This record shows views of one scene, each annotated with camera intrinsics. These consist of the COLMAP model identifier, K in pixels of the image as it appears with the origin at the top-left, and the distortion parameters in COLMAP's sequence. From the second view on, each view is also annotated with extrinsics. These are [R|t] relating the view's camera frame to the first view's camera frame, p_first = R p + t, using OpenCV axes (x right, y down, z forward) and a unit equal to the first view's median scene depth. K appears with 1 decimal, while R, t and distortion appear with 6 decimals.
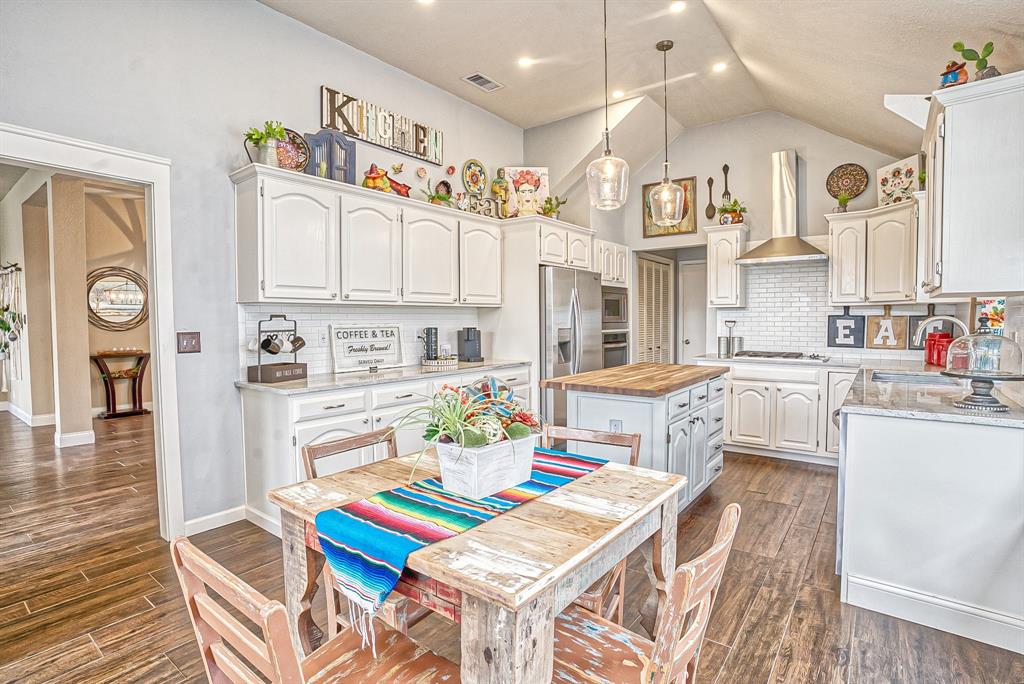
lens RADIAL K [[506.9, 0, 512.0], [0, 506.9, 342.0], [0, 0, 1]] dist [-0.078624, 0.039232]
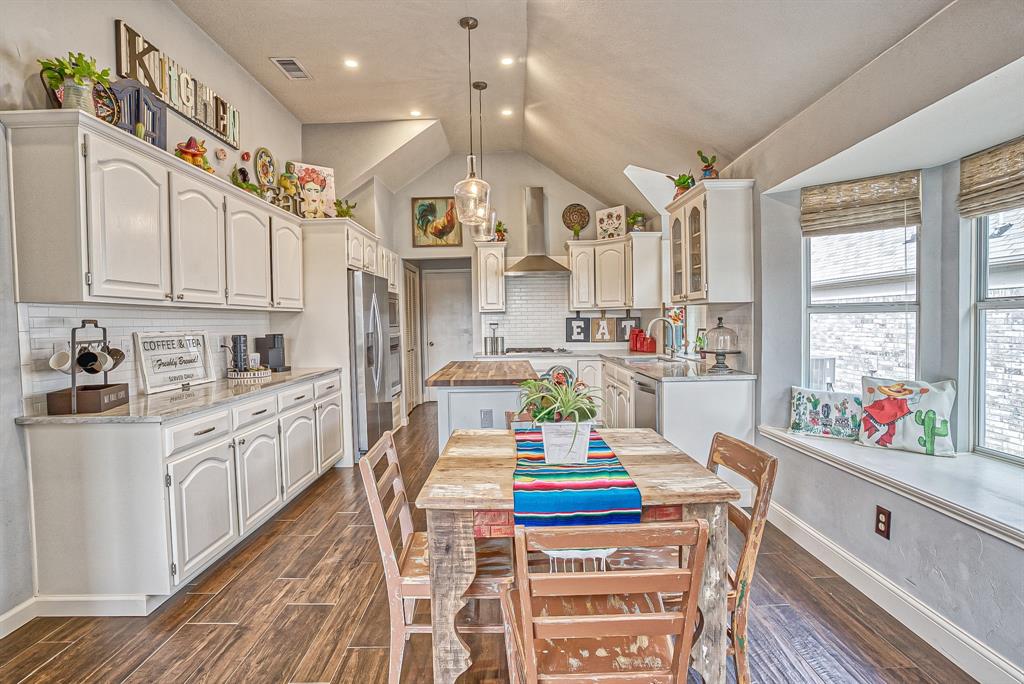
lens RADIAL K [[506.9, 0, 512.0], [0, 506.9, 342.0], [0, 0, 1]] dist [-0.078624, 0.039232]
pose [[0.790305, -0.032861, 0.611832, -0.315123], [0.040516, 0.999178, 0.001331, 0.001748], [-0.611373, 0.023737, 0.790986, 0.037752]]
